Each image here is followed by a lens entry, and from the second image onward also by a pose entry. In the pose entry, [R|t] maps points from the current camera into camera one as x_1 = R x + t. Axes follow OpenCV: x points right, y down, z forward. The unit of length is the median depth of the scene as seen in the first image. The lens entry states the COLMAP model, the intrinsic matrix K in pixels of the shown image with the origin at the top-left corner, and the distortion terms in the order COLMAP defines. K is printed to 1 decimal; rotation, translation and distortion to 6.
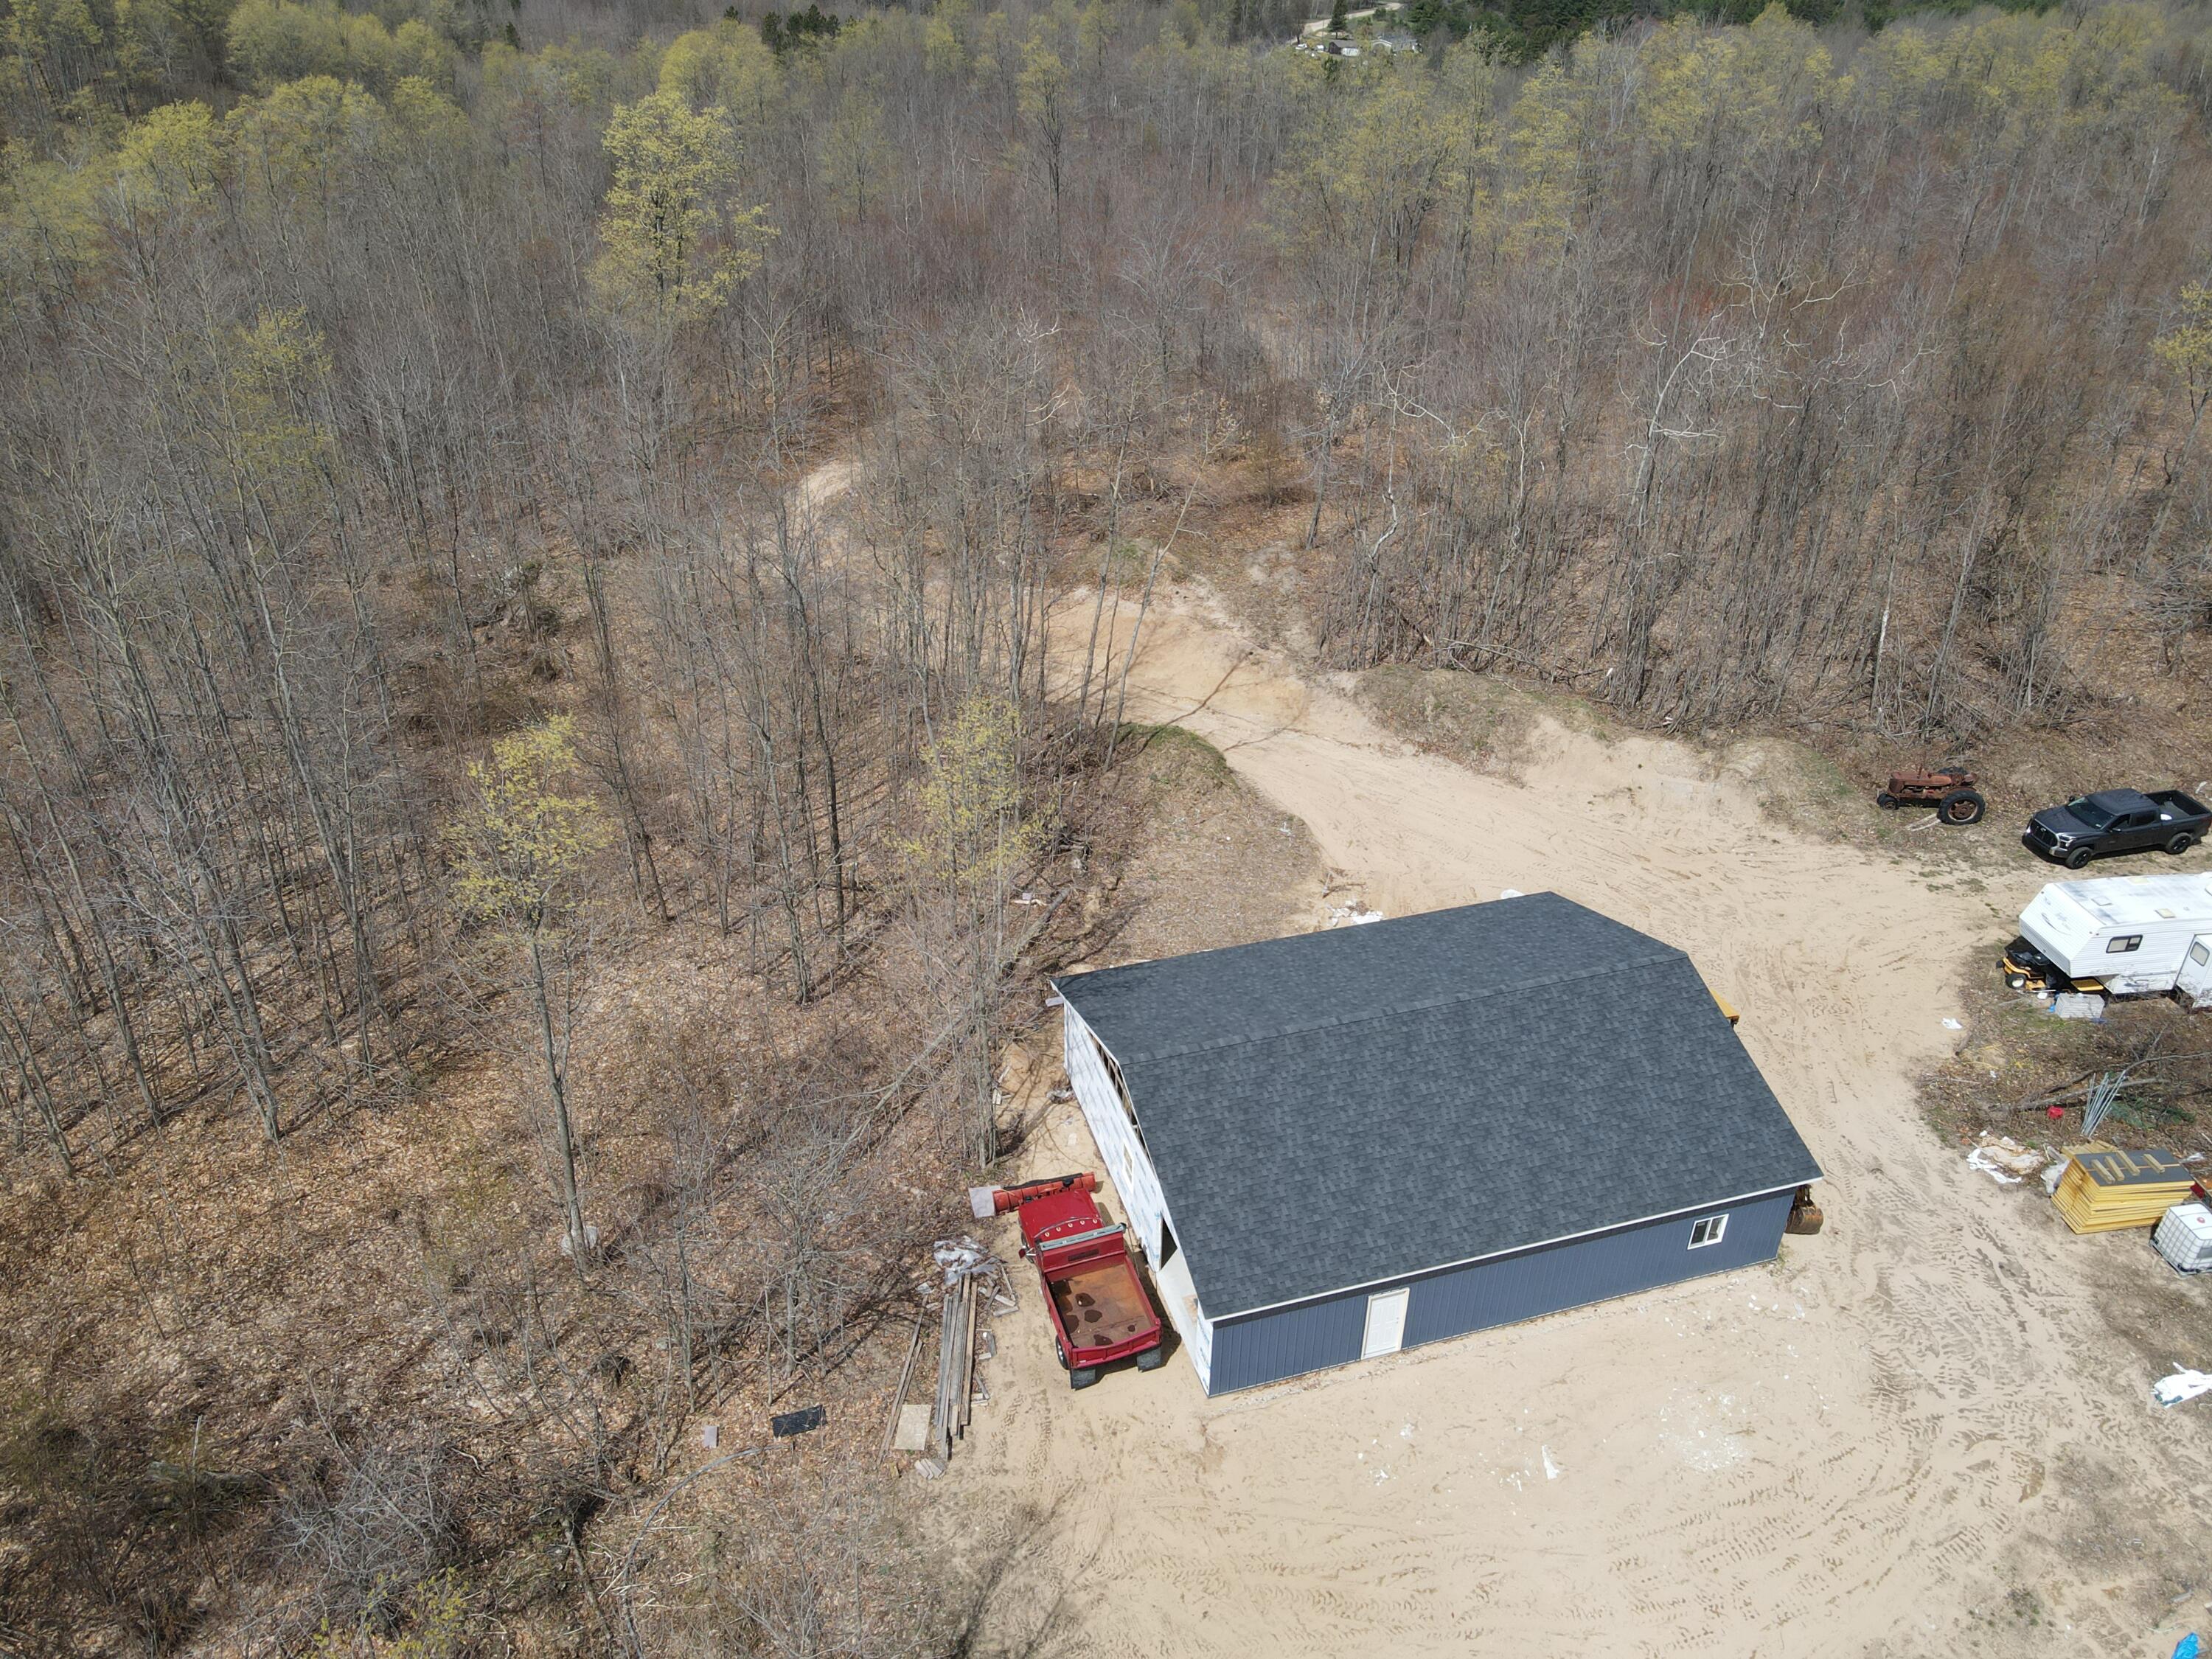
lens RADIAL K [[1626.3, 0, 1099.4], [0, 1626.3, 829.3], [0, 0, 1]] dist [0.008408, 0.005058]
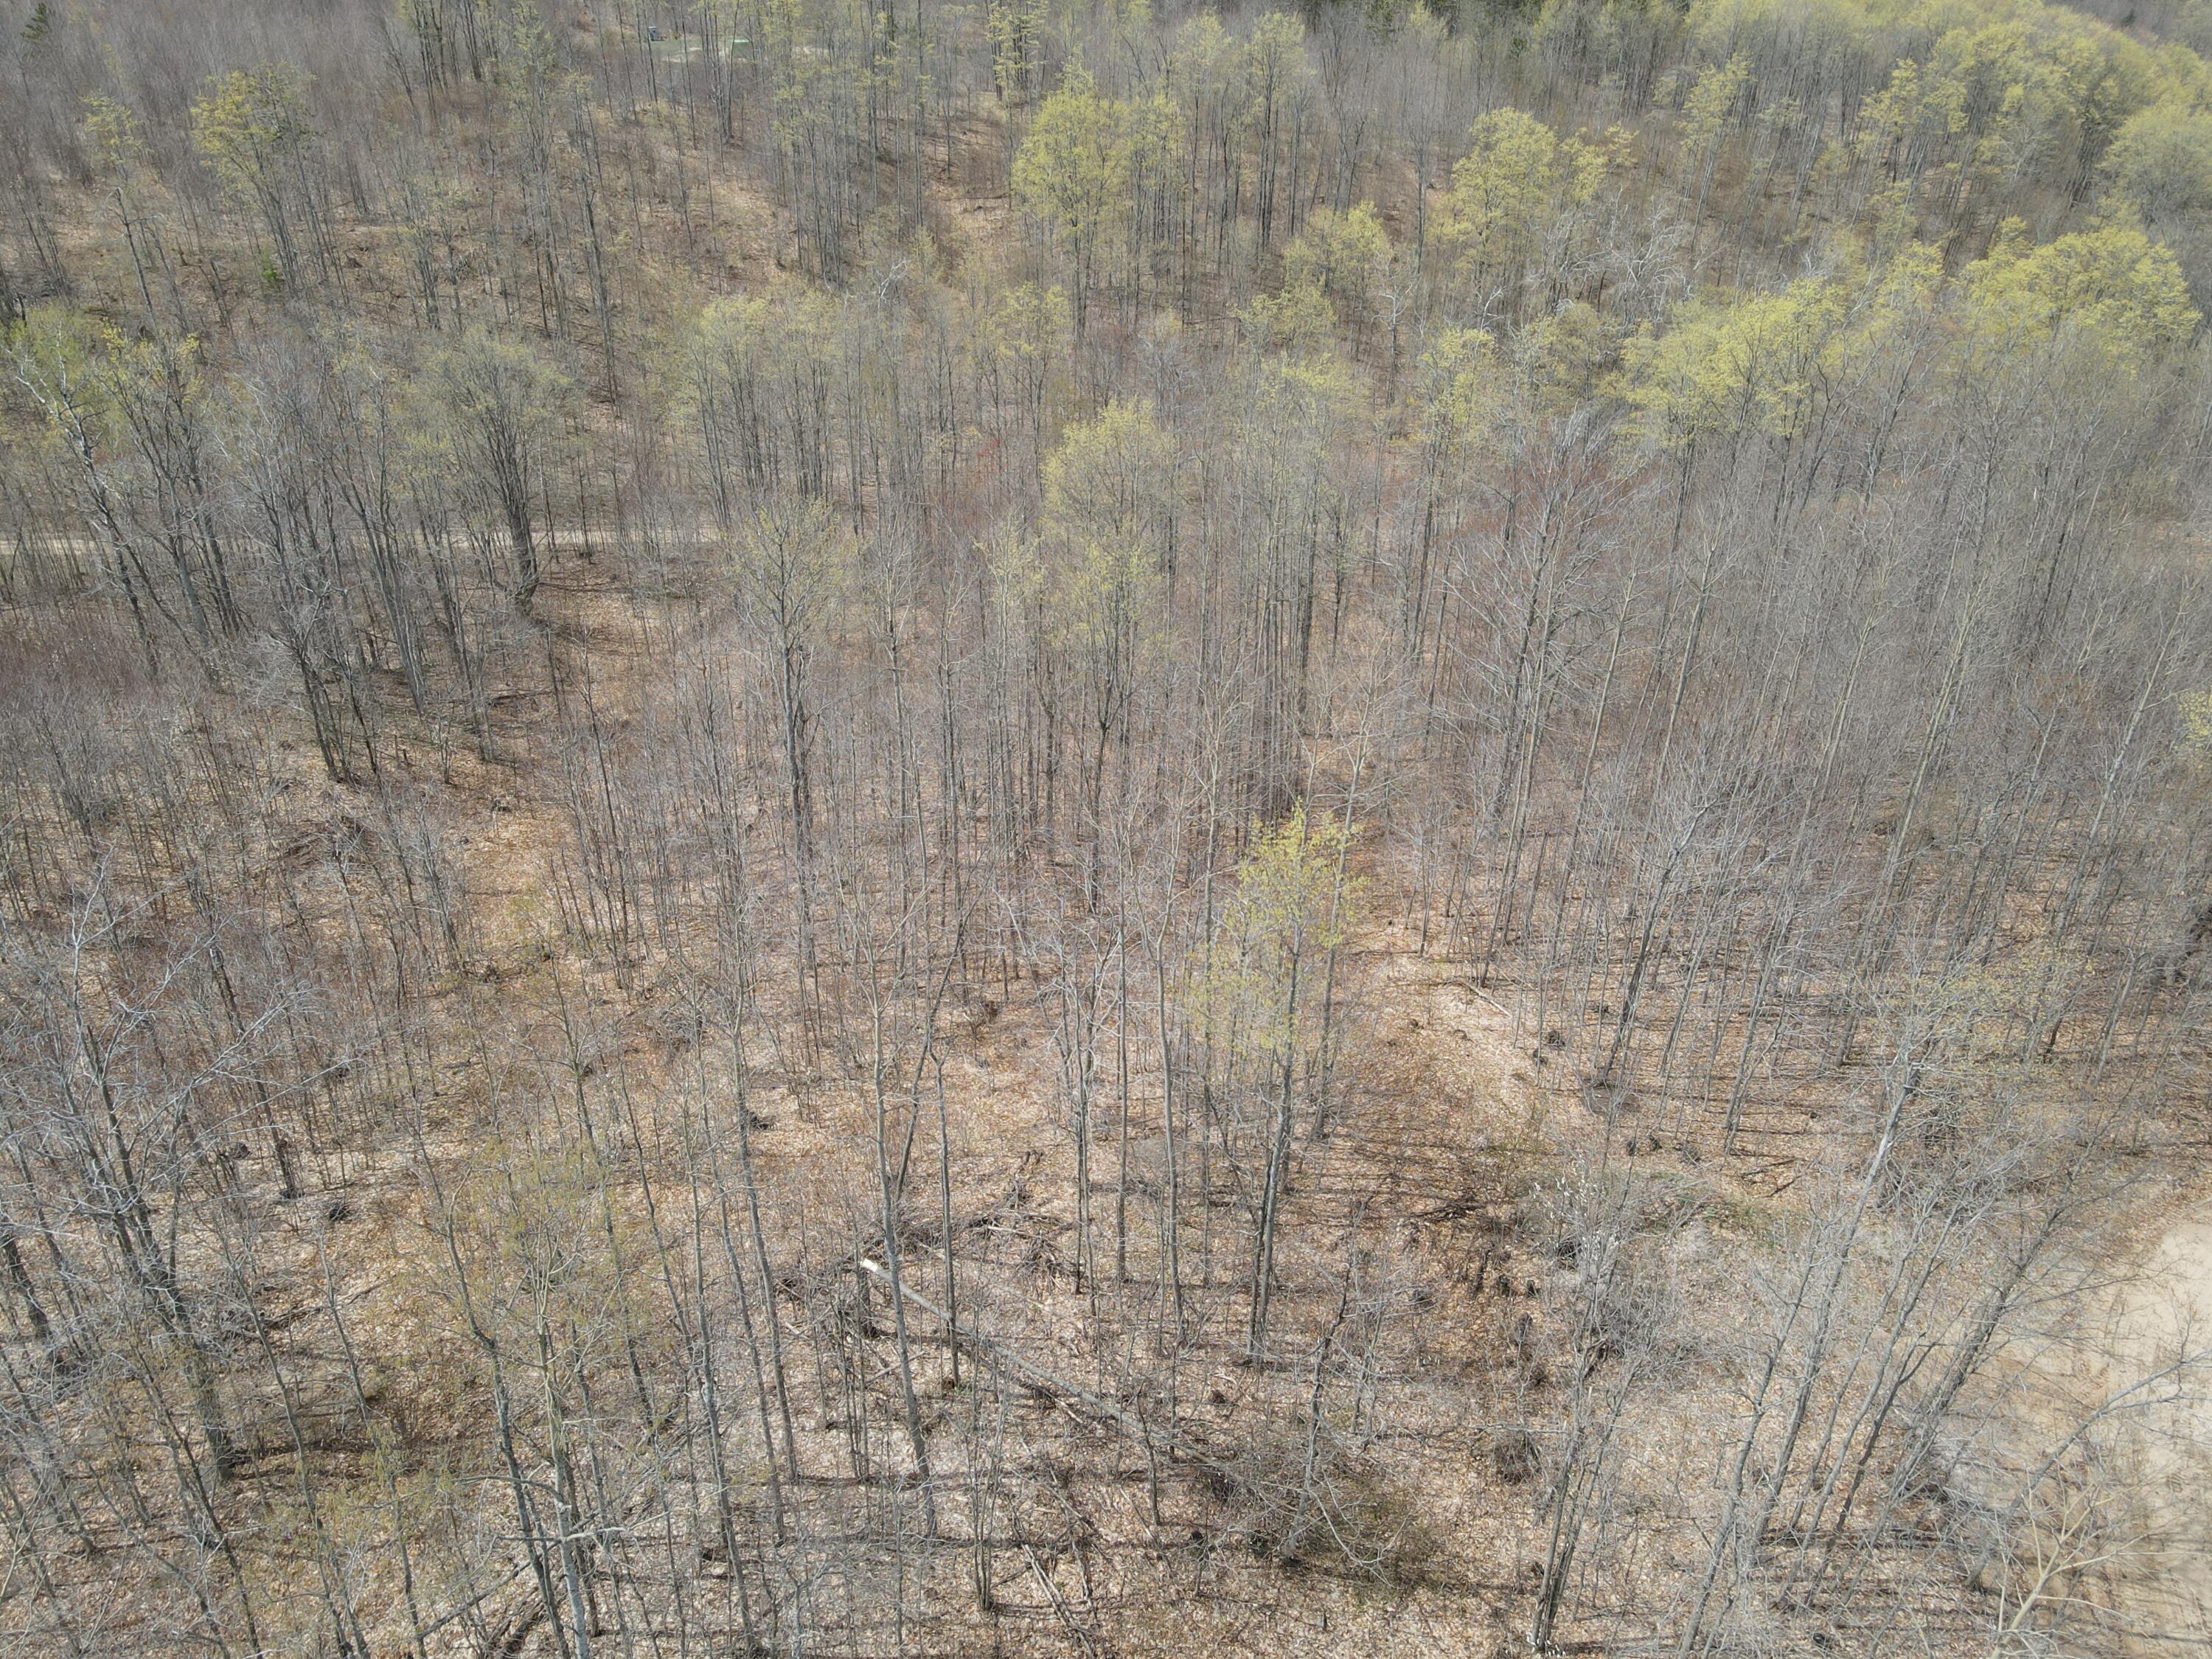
lens RADIAL K [[1599.1, 0, 1101.2], [0, 1599.1, 861.8], [0, 0, 1]] dist [0.014302, 0.004814]
pose [[0.528708, 0.450530, -0.719368, -0.127775], [-0.452091, 0.866761, 0.210570, -0.388453], [0.718388, 0.213889, 0.661944, 0.567942]]
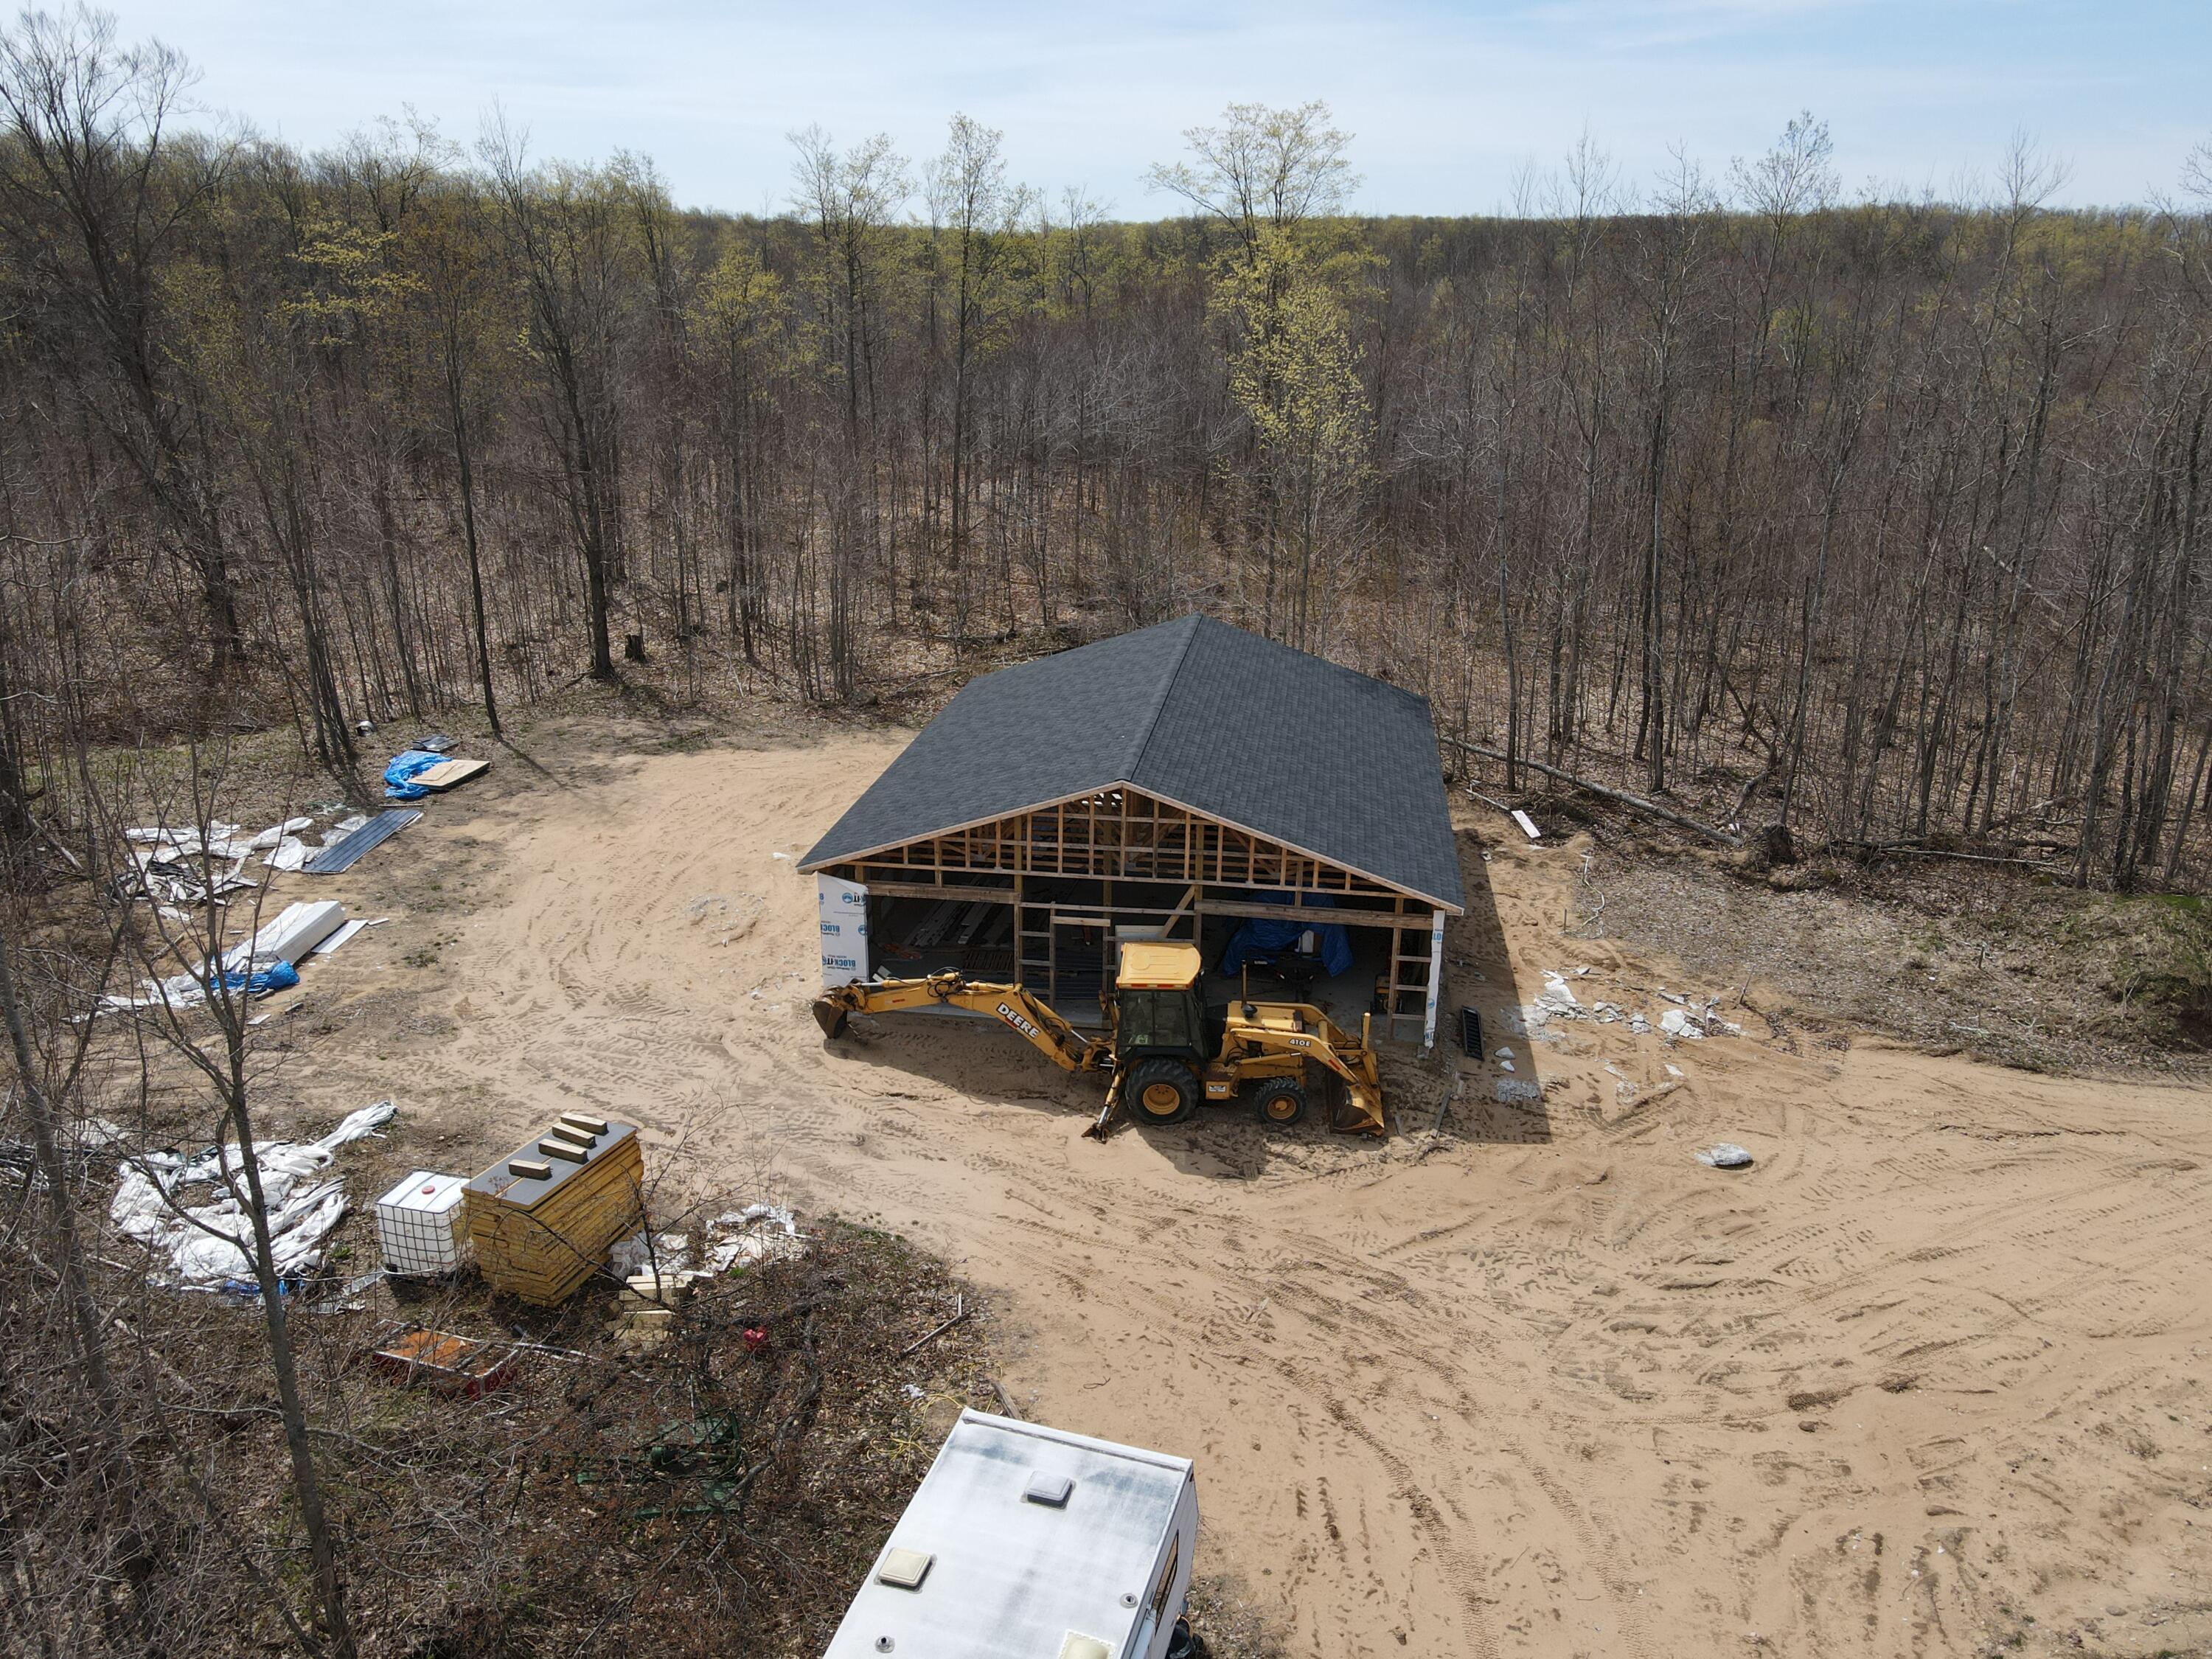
lens RADIAL K [[1622.0, 0, 1099.5], [0, 1622.0, 833.5], [0, 0, 1]] dist [-0.001080, 0.029830]
pose [[-0.422785, 0.293176, -0.857497, 0.696413], [-0.486955, 0.724517, 0.487802, -0.173851], [0.764282, 0.623798, -0.163551, 0.806804]]
